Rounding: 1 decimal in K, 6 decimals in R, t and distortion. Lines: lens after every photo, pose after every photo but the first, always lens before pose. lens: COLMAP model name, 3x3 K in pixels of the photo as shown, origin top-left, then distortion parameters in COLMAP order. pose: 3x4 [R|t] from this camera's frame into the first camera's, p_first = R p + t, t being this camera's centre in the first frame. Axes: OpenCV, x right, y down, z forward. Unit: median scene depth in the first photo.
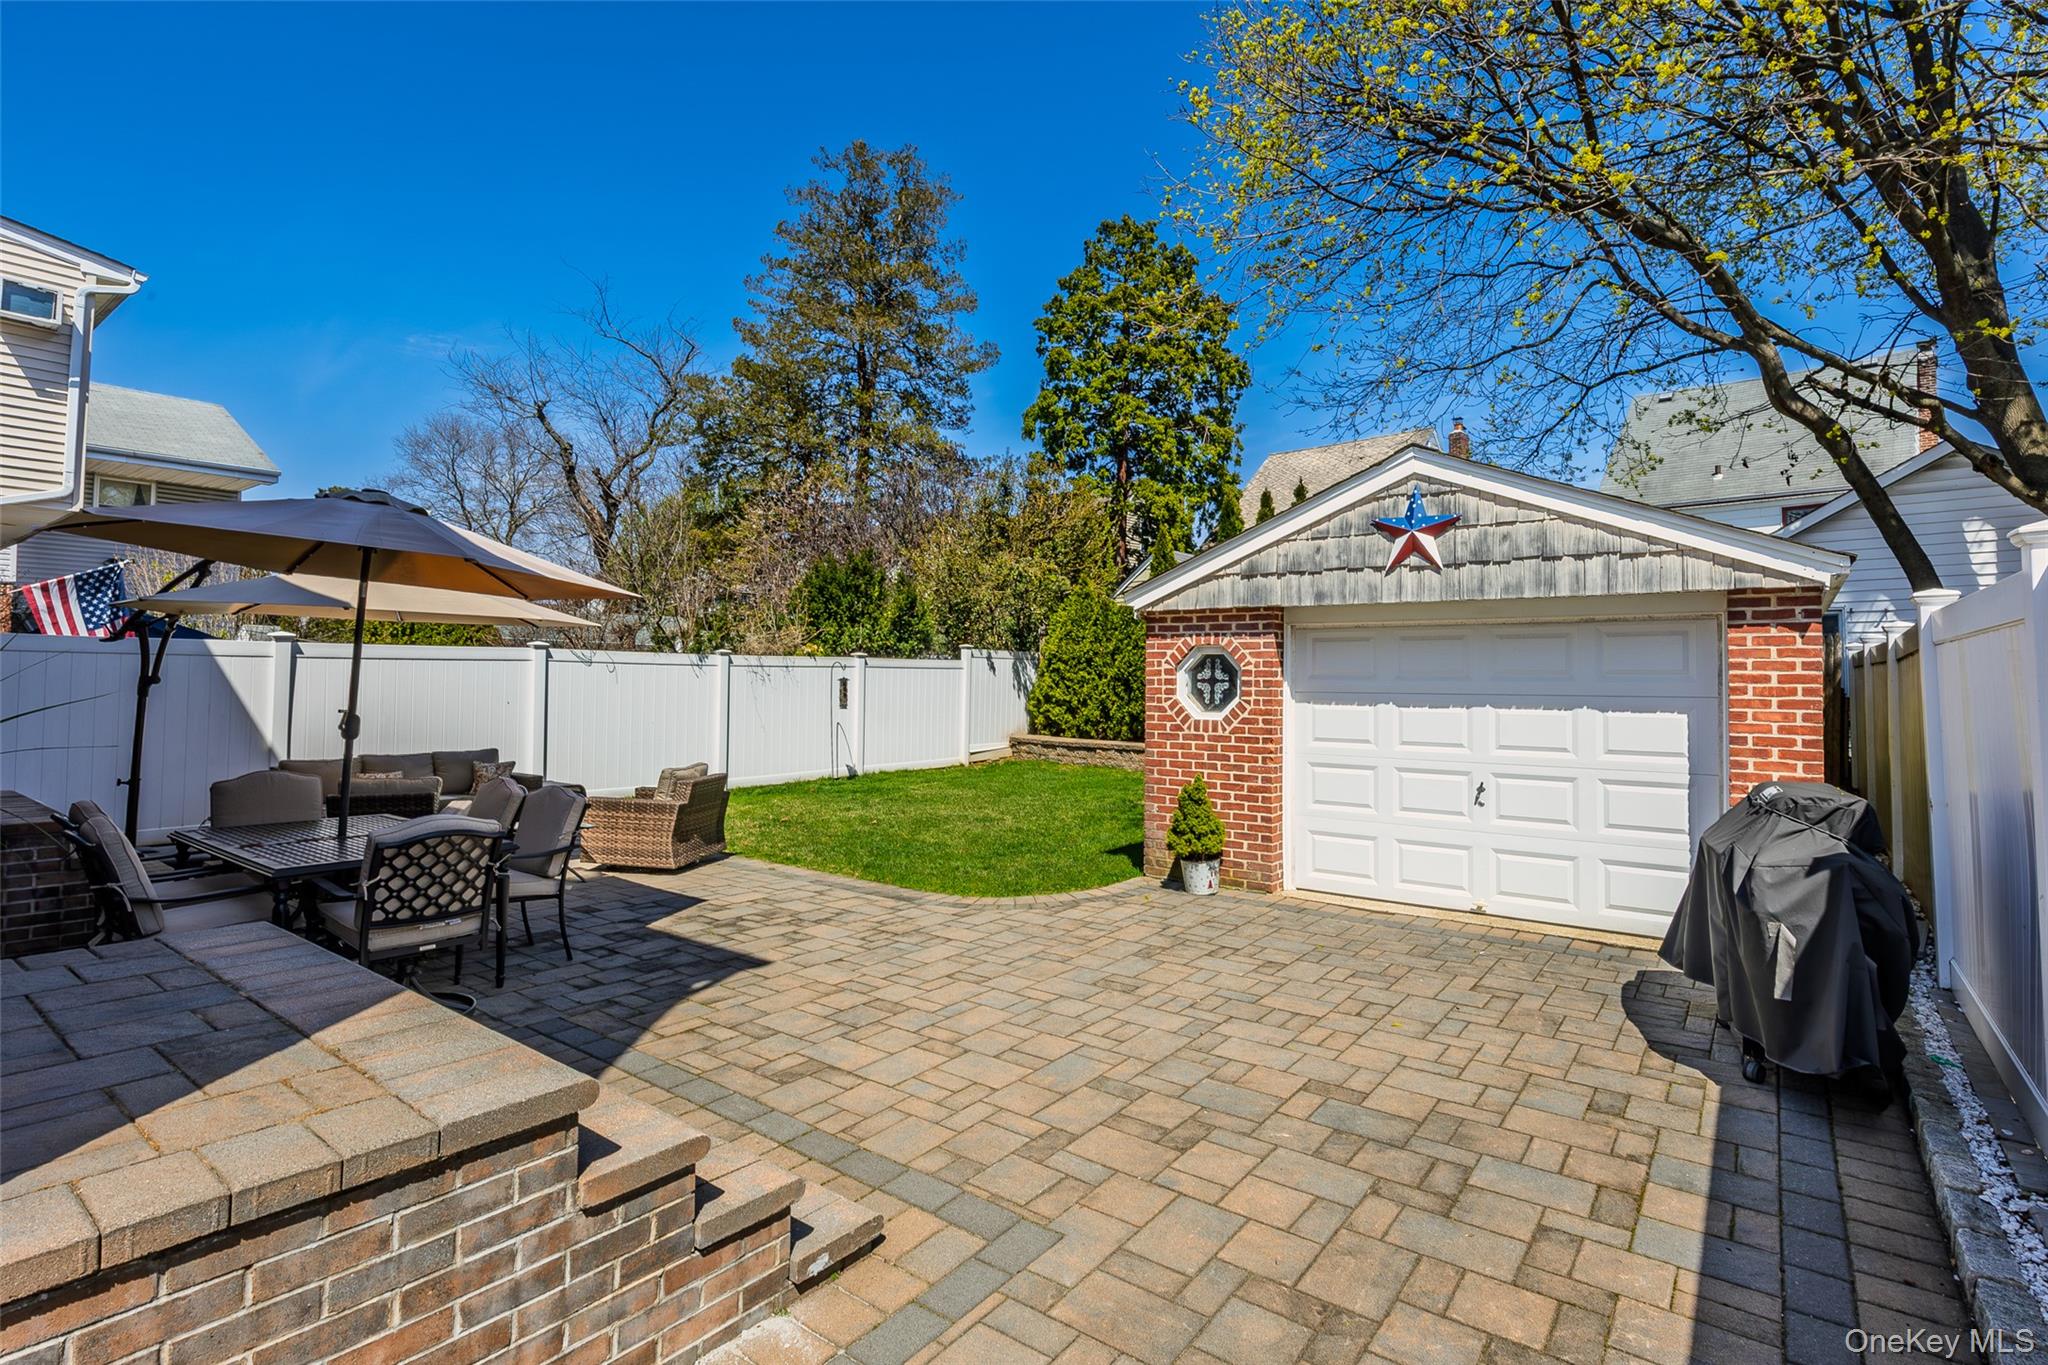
lens RADIAL K [[974.1, 0, 1059.6], [0, 974.1, 634.2], [0, 0, 1]] dist [-0.002917, -0.000508]
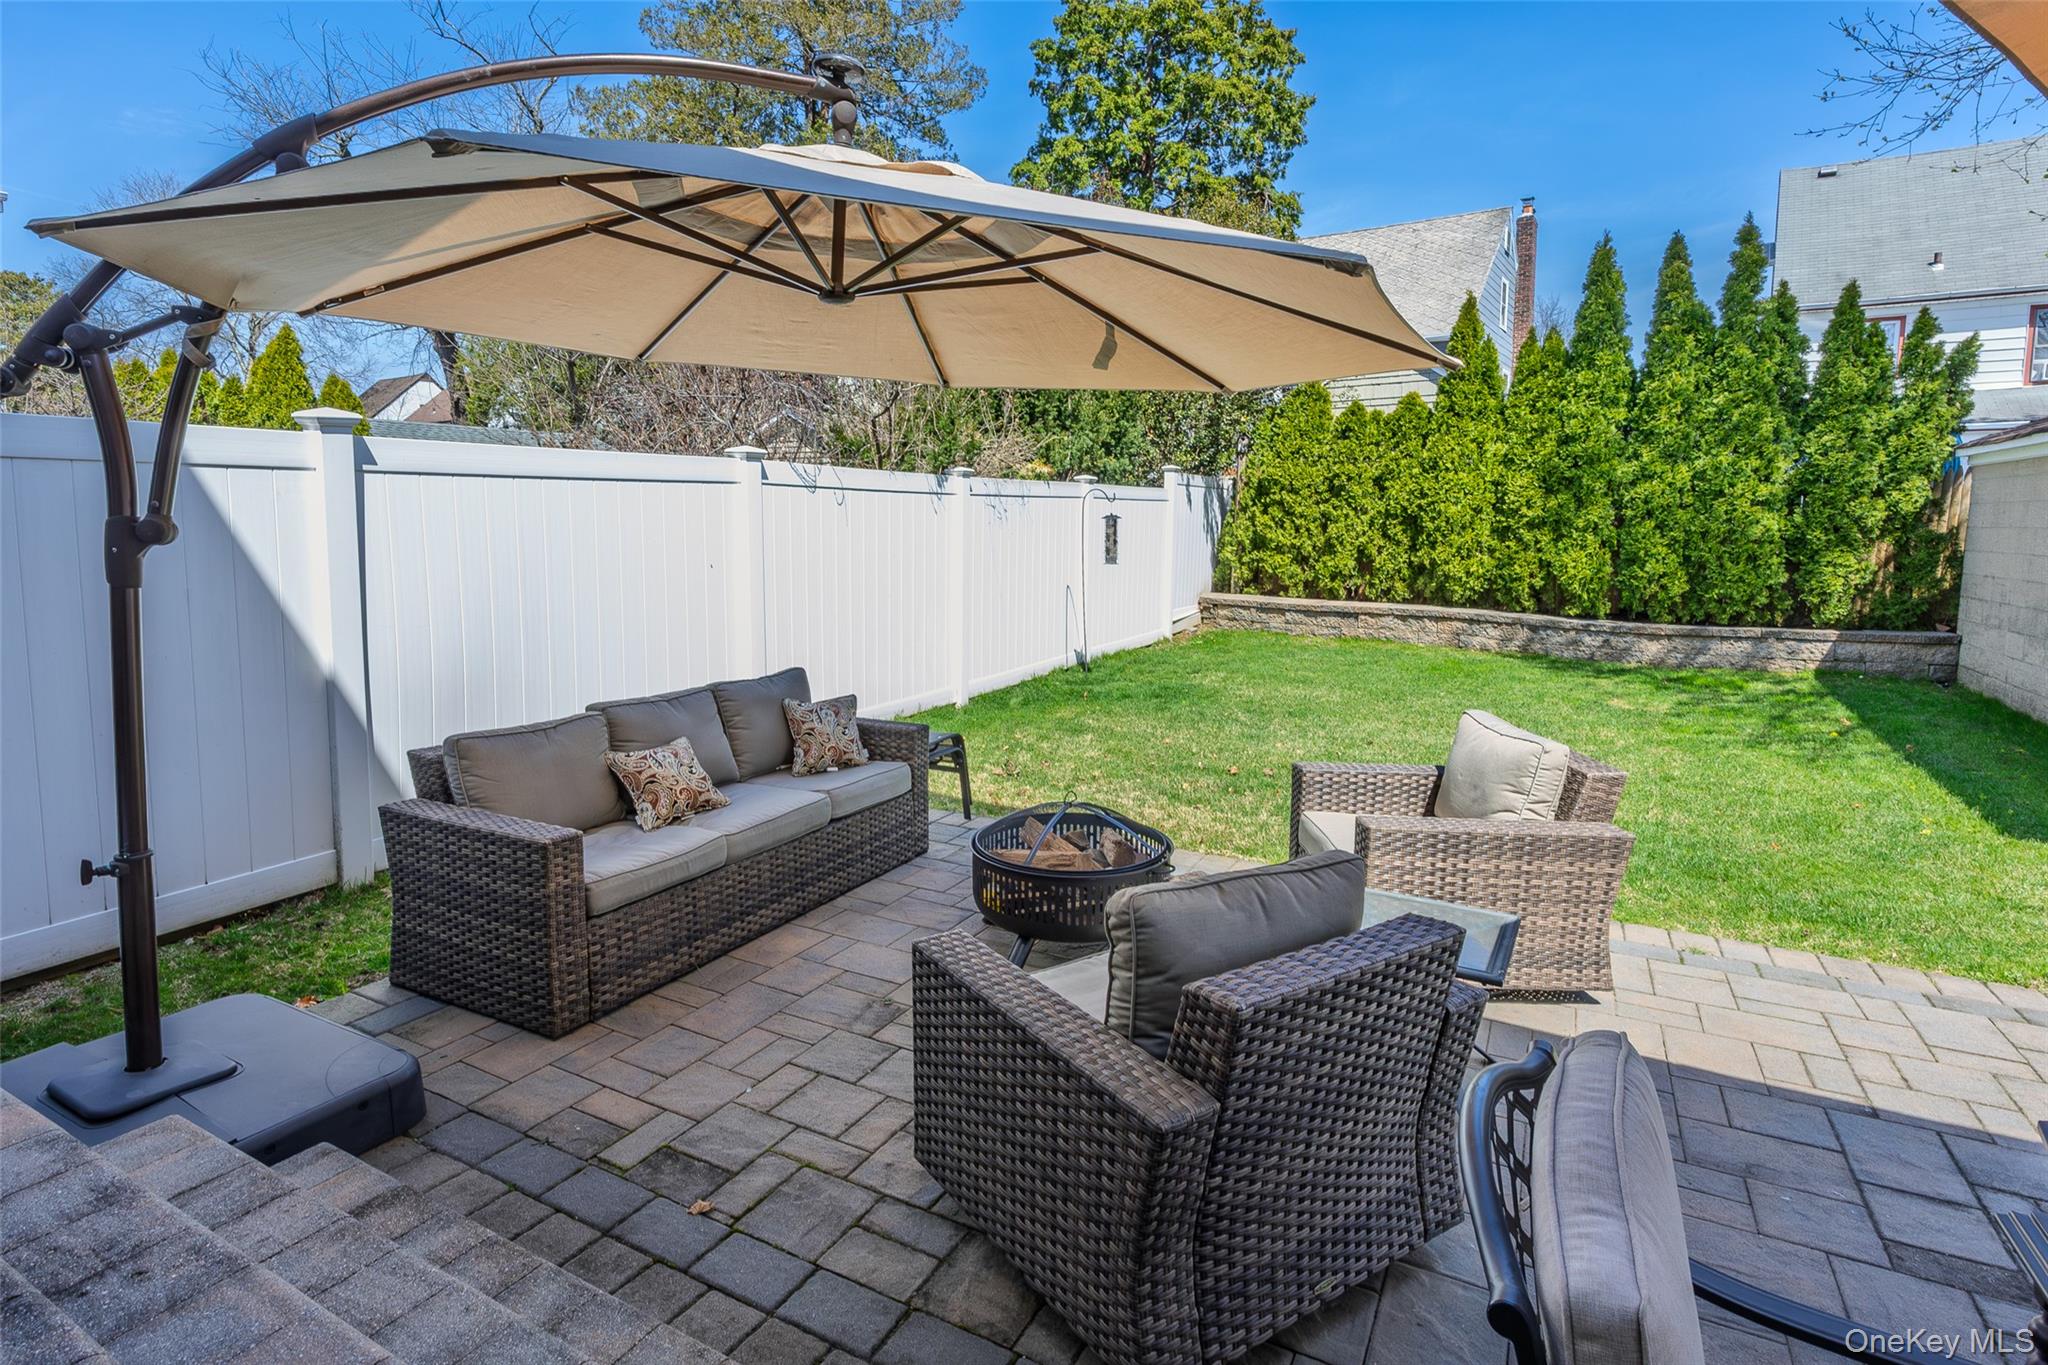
lens RADIAL K [[1036.0, 0, 986.8], [0, 1036.0, 620.9], [0, 0, 1]] dist [-0.016404, 0.001307]
pose [[0.992651, -0.017437, 0.119747, -0.723954], [-0.000254, 0.989261, 0.146157, 0.028543], [-0.121009, -0.145113, 0.981987, 0.658554]]
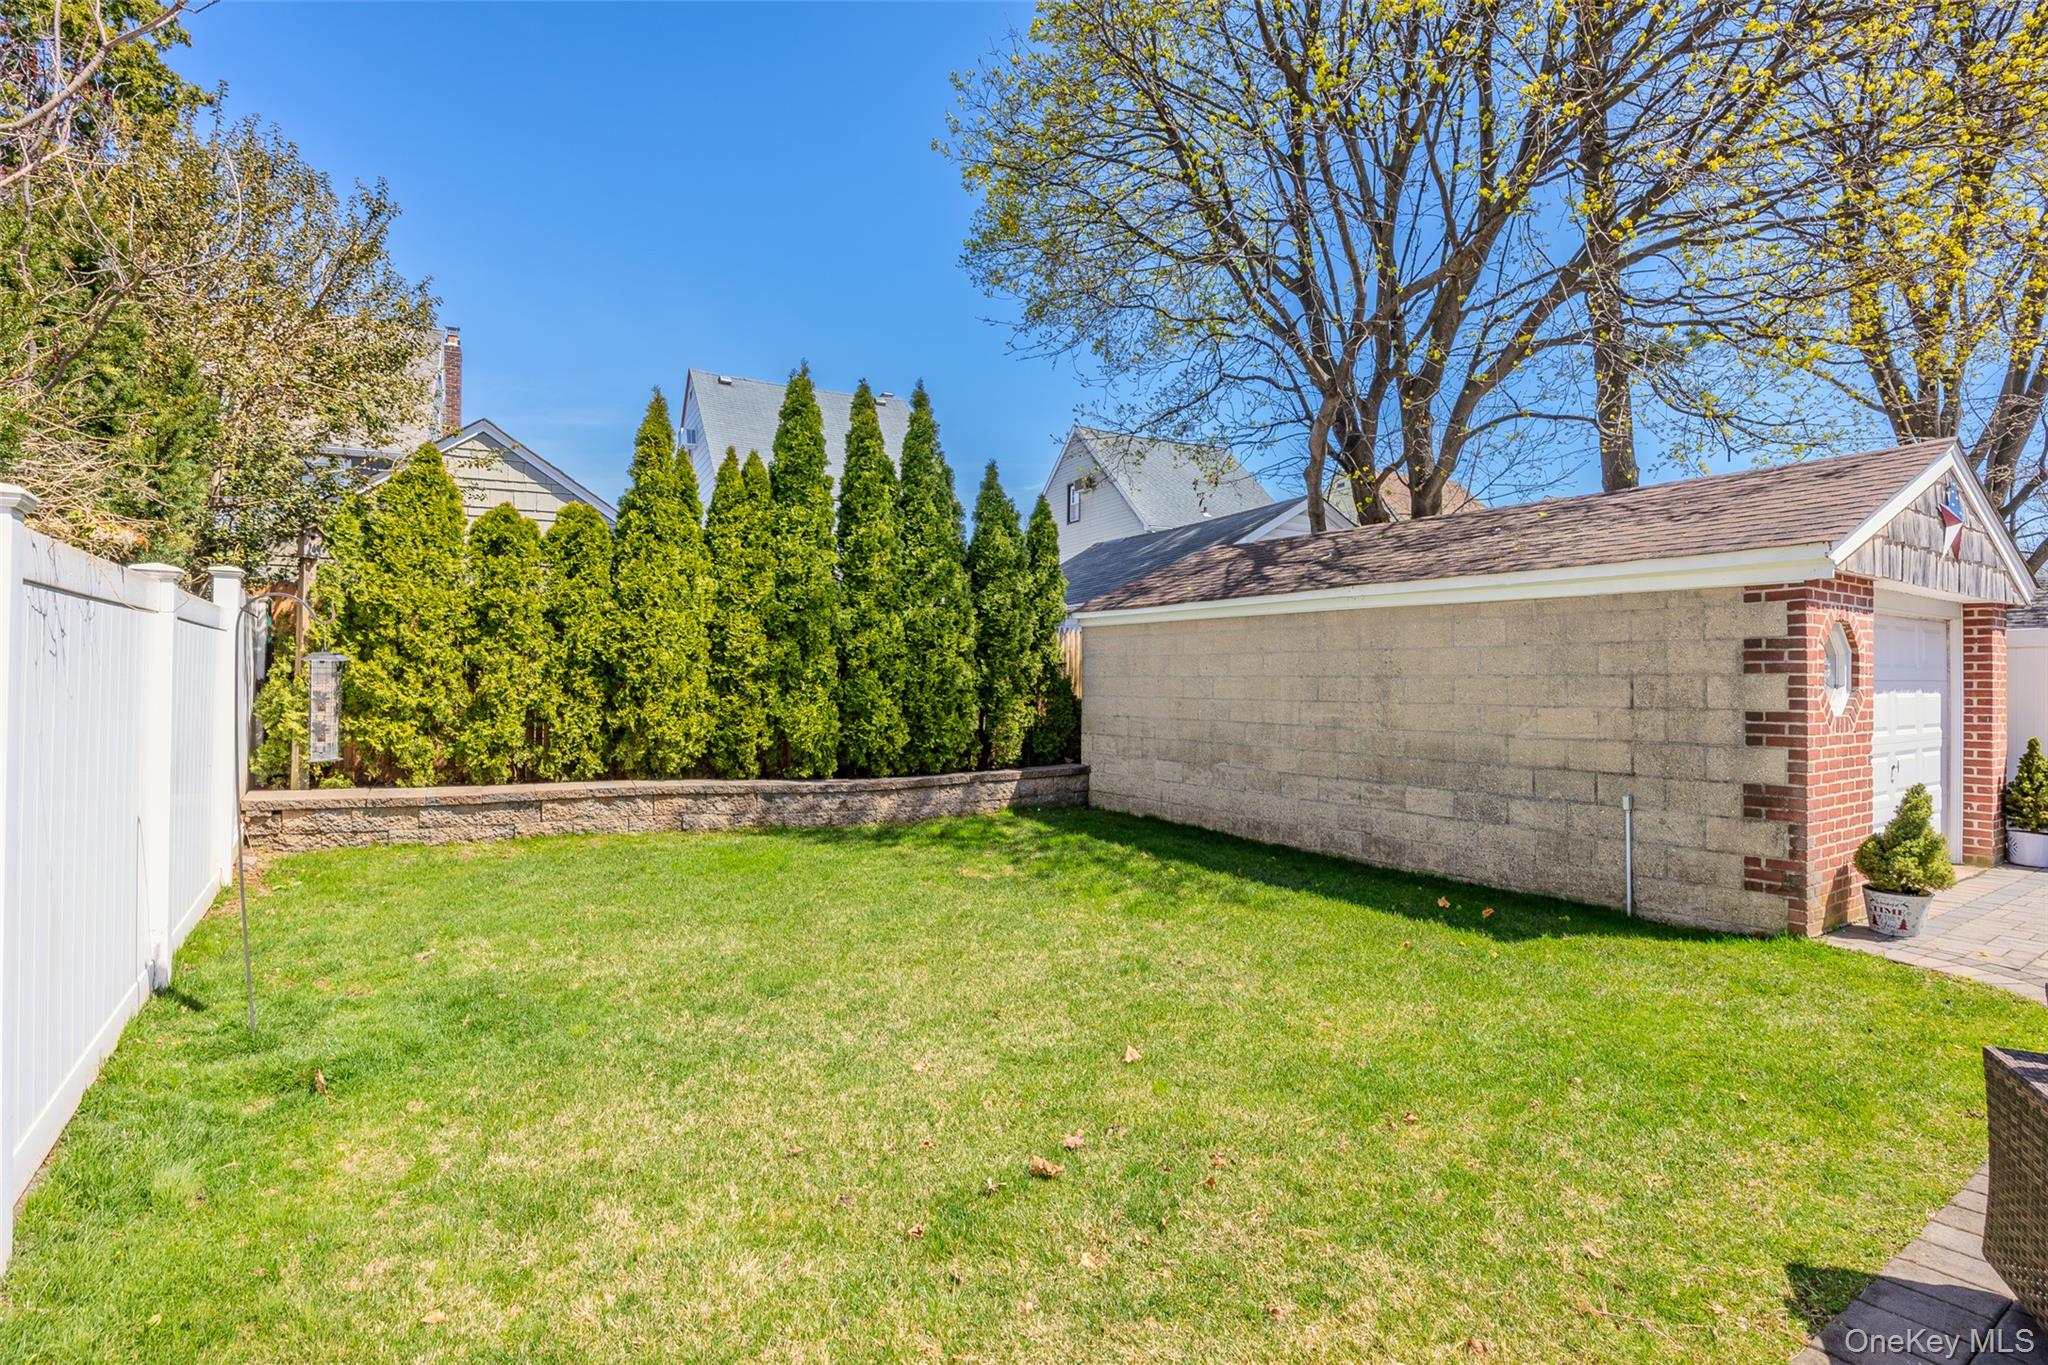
lens RADIAL K [[991.8, 0, 1029.6], [0, 991.8, 675.6], [0, 0, 1]] dist [-0.012560, 0.002589]
pose [[0.330265, -0.004710, 0.943877, -0.807656], [-0.047070, 0.998661, 0.021453, 0.068359], [-0.942714, -0.051513, 0.329601, 1.350486]]
